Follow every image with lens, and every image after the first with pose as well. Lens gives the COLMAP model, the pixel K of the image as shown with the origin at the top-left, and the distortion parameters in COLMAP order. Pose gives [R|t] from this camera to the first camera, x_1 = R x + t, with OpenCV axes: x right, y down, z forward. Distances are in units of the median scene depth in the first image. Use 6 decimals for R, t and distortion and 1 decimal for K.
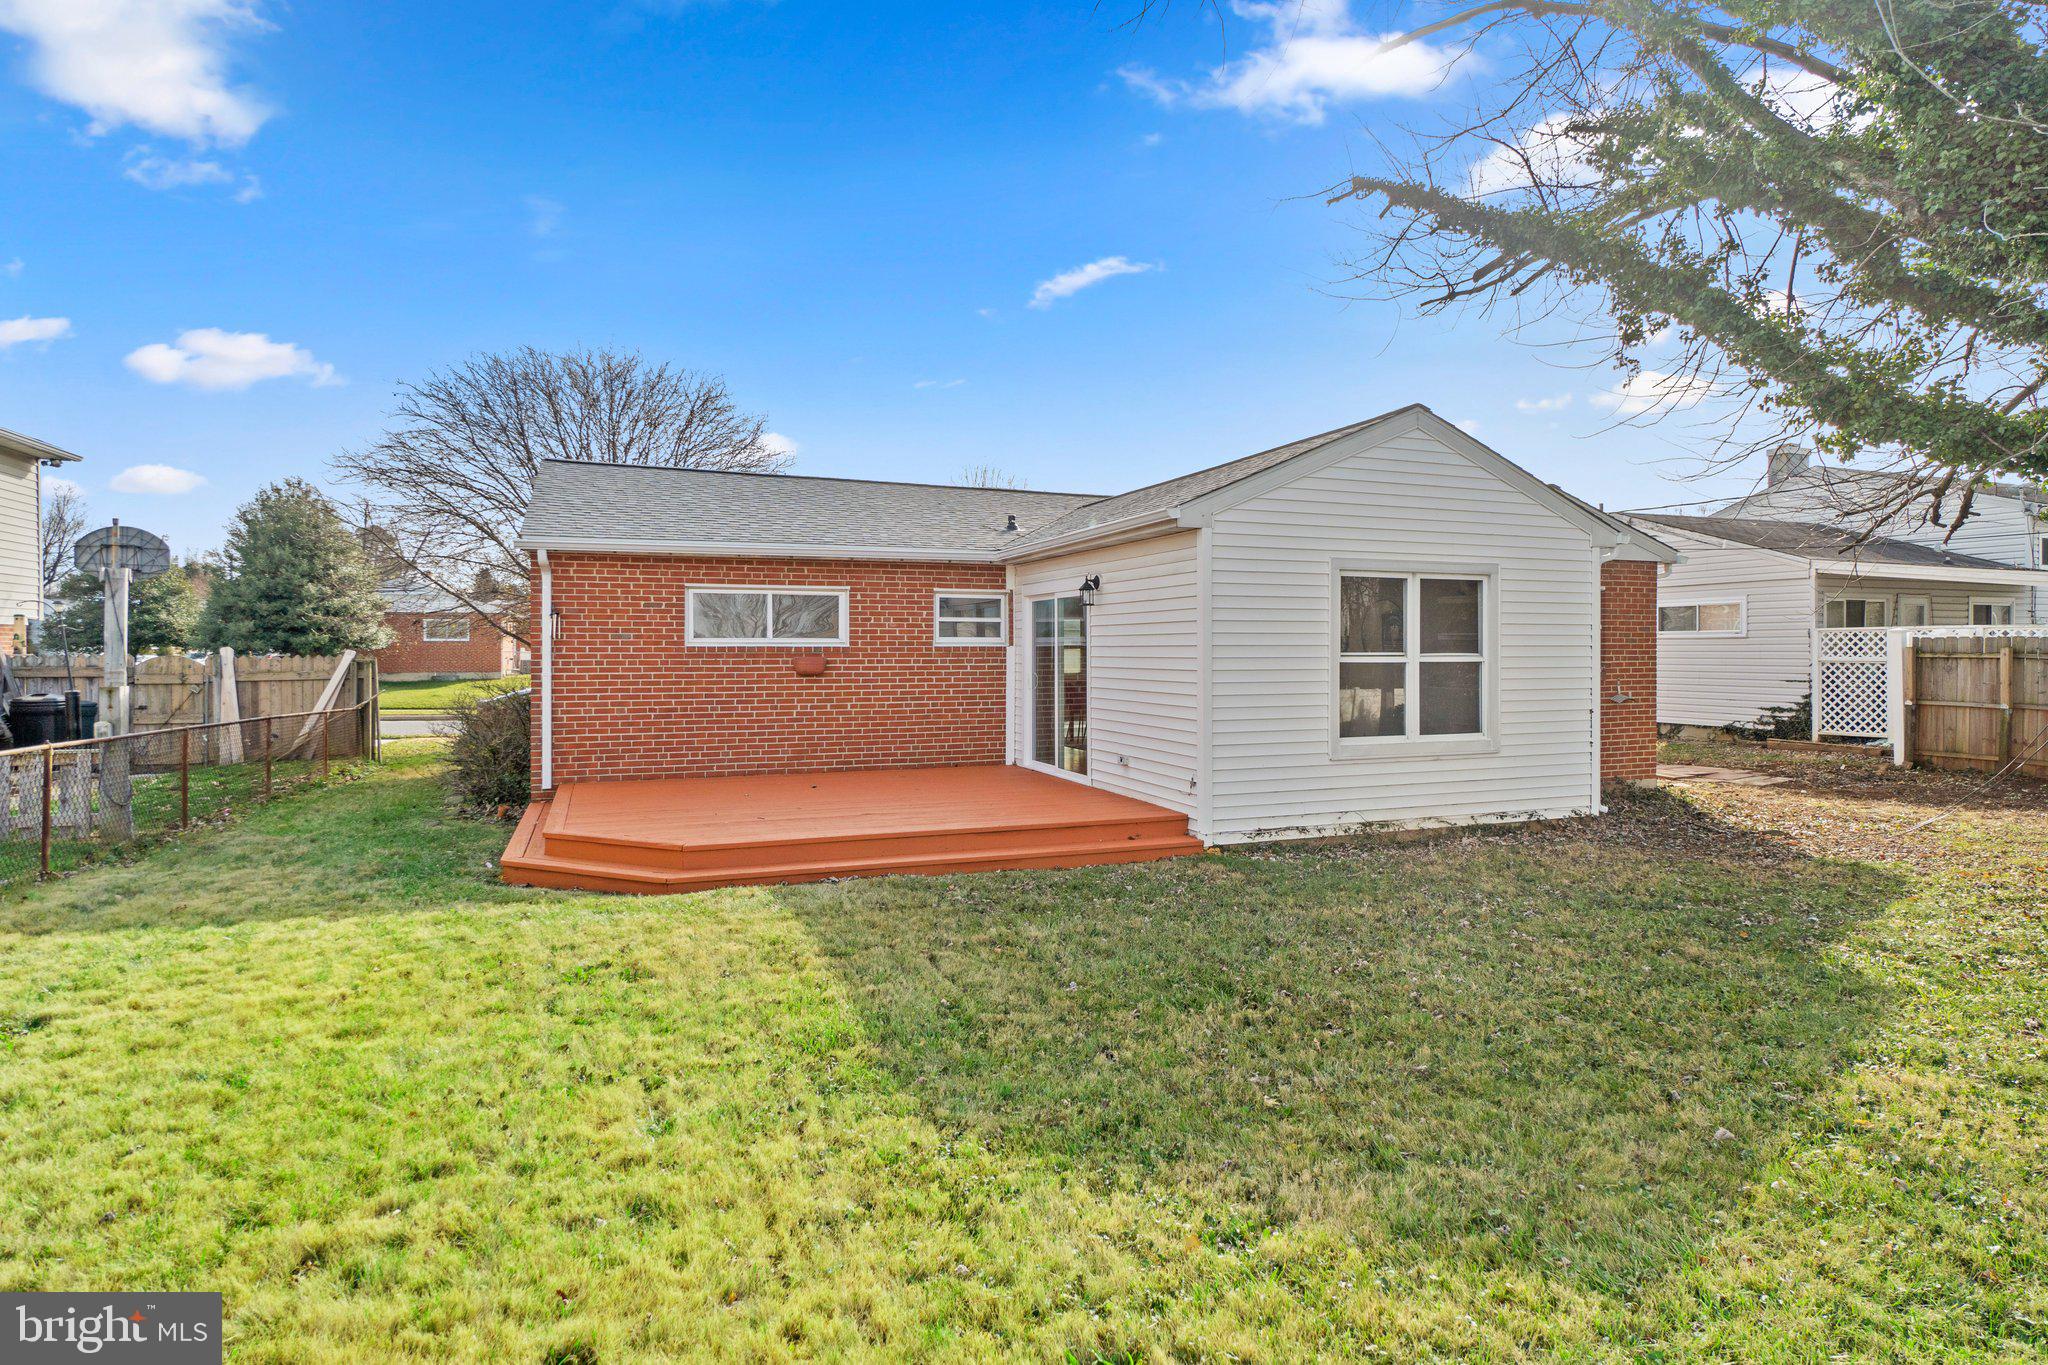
lens RADIAL K [[1055.7, 0, 1010.9], [0, 1055.7, 663.8], [0, 0, 1]] dist [-0.000286, 0.000741]
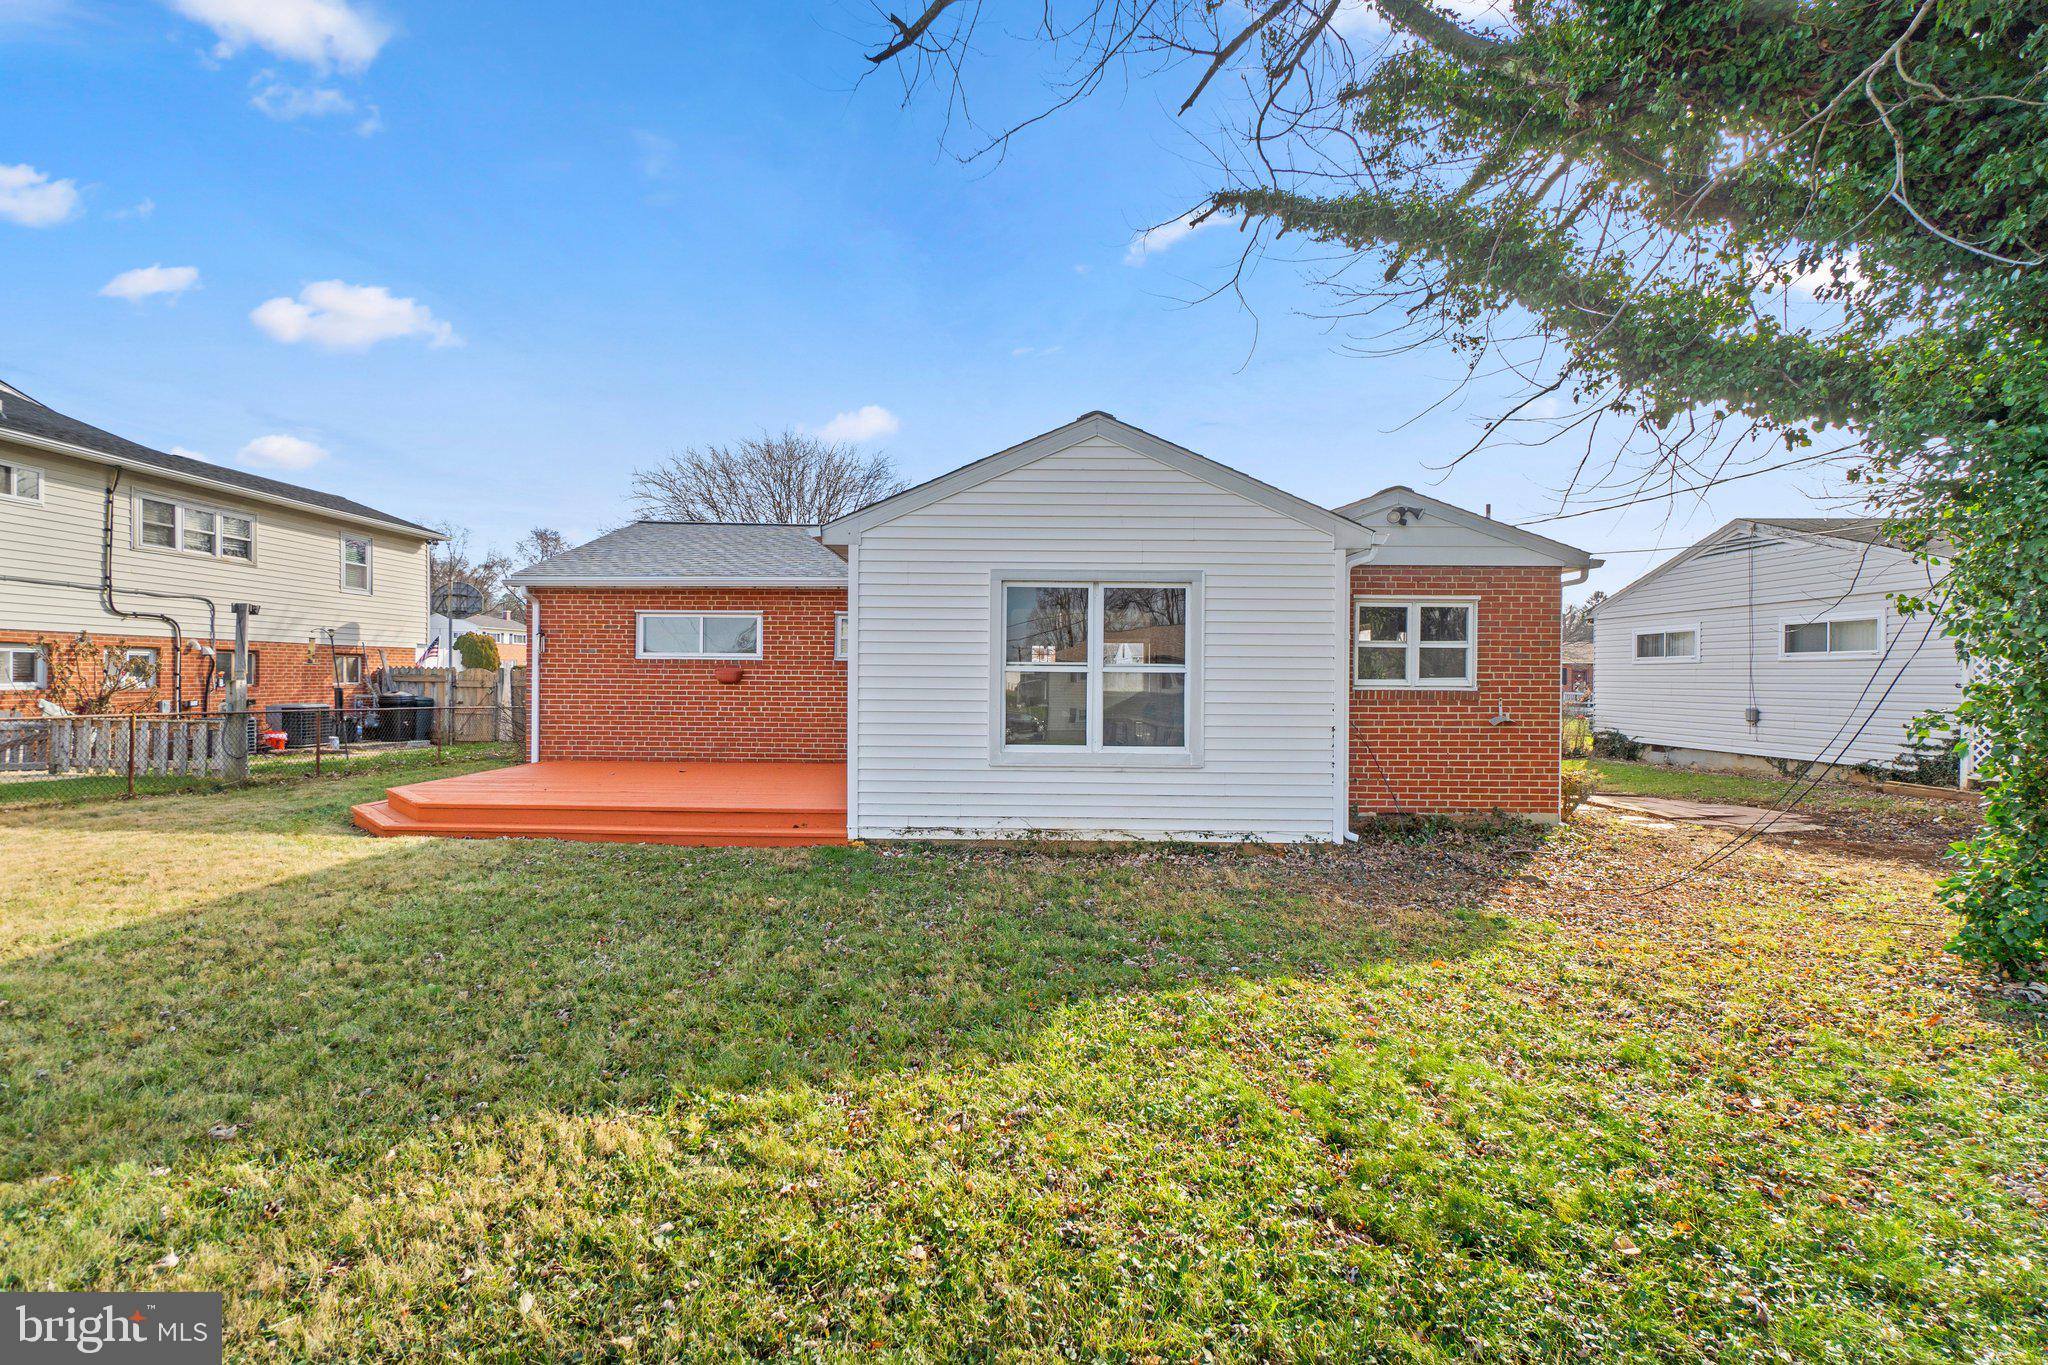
lens RADIAL K [[884.2, 0, 1012.3], [0, 884.2, 689.7], [0, 0, 1]] dist [-0.004578, -0.000512]
pose [[0.928781, 0.014200, -0.370356, 0.597476], [-0.014308, 0.999895, 0.002455, 0.013629], [0.370352, 0.003019, 0.928887, 0.193934]]
